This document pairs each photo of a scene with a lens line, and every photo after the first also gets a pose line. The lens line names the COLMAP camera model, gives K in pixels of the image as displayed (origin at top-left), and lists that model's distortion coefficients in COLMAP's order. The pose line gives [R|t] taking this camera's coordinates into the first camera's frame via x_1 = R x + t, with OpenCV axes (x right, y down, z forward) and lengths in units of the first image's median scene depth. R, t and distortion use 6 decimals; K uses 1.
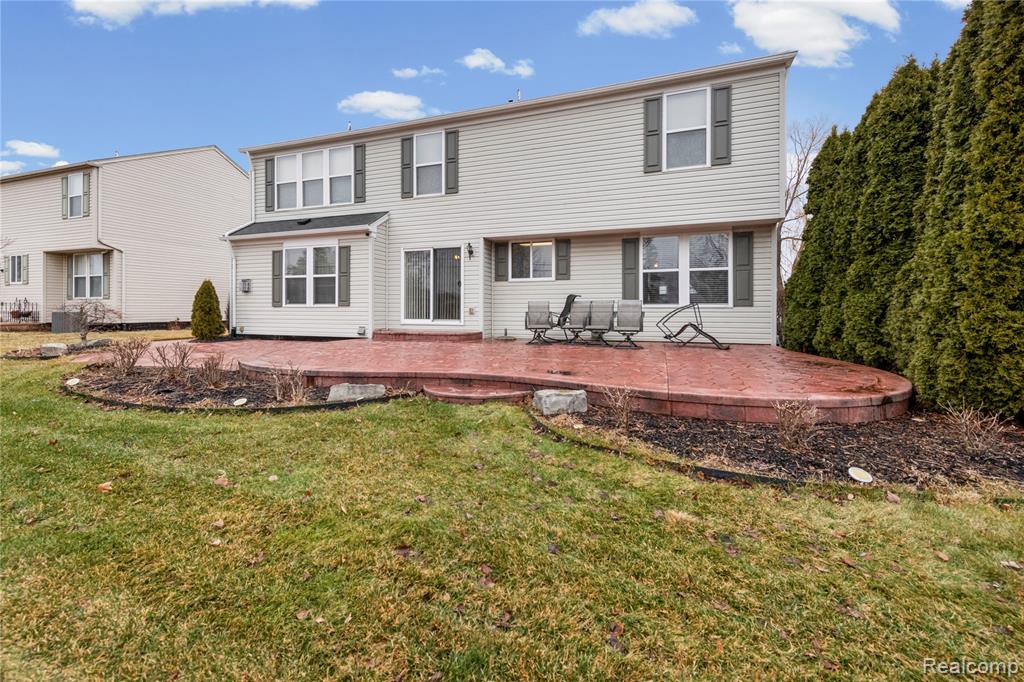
lens RADIAL K [[412.1, 0, 521.7], [0, 412.1, 311.8], [0, 0, 1]] dist [0.011626, -0.001550]
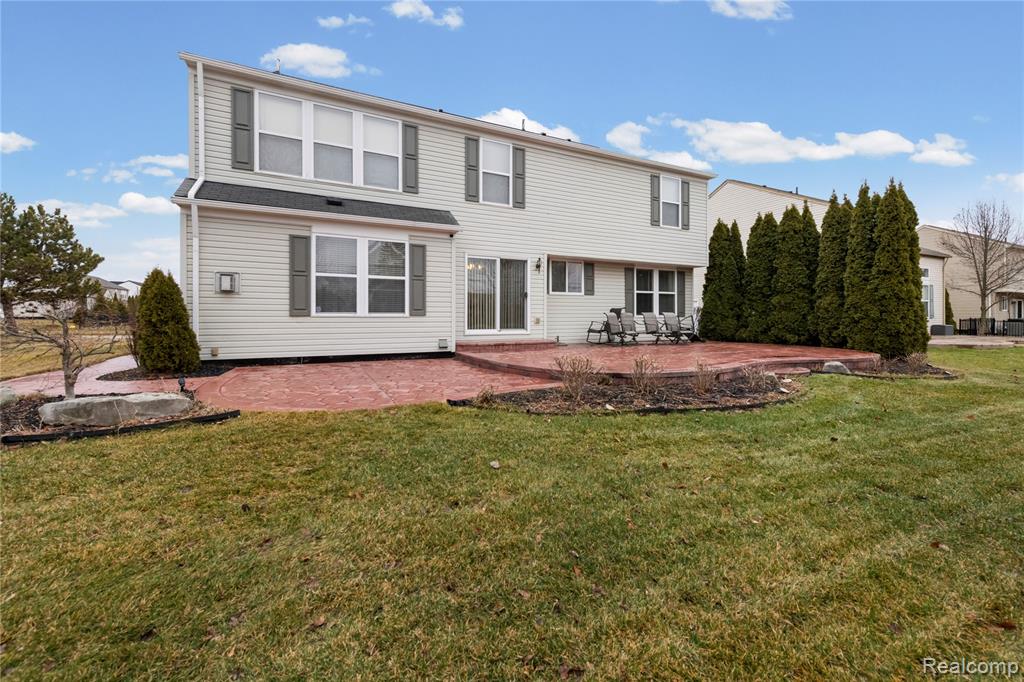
lens RADIAL K [[412.1, 0, 521.9], [0, 412.1, 318.9], [0, 0, 1]] dist [0.011626, -0.001550]
pose [[0.698183, -0.004058, 0.715908, -0.909193], [0.002752, 0.999992, 0.002985, -0.009622], [-0.715914, -0.000114, 0.698188, 0.268295]]
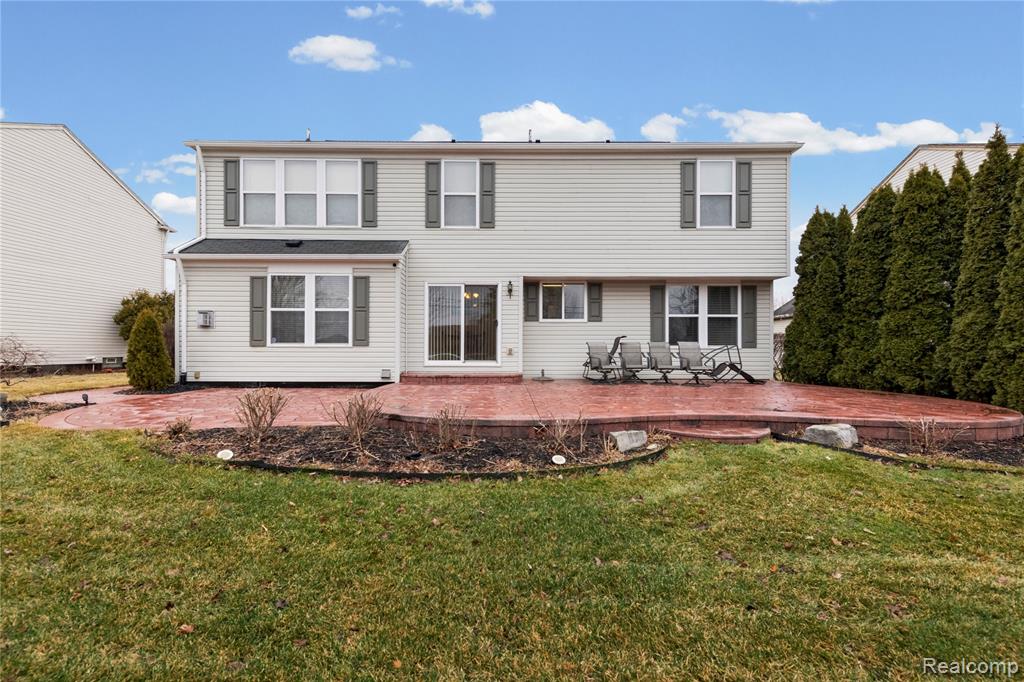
lens RADIAL K [[412.1, 0, 510.9], [0, 412.1, 349.1], [0, 0, 1]] dist [0.011626, -0.001550]
pose [[0.944417, 0.001830, 0.328745, -0.429330], [-0.000260, 0.999988, -0.004819, -0.003598], [-0.328750, 0.004466, 0.944406, 0.087518]]
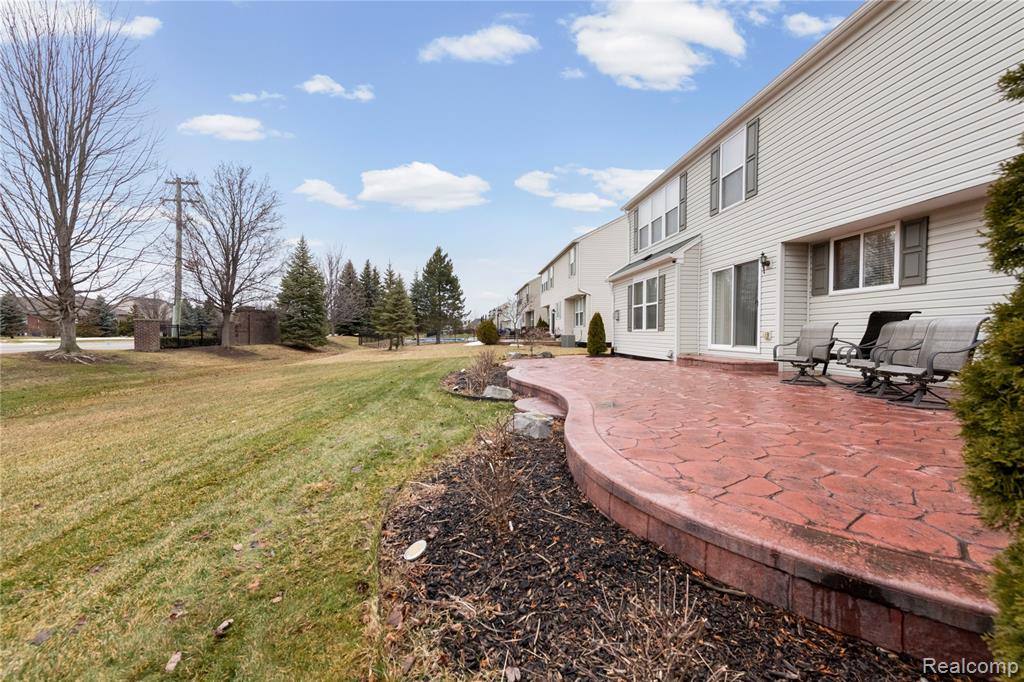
lens RADIAL K [[412.1, 0, 518.5], [0, 412.1, 338.7], [0, 0, 1]] dist [0.011626, -0.001550]
pose [[0.430973, 0.011675, -0.902289, 0.393615], [-0.006663, 0.999930, 0.009756, -0.001796], [0.902340, 0.001807, 0.431021, 0.203787]]
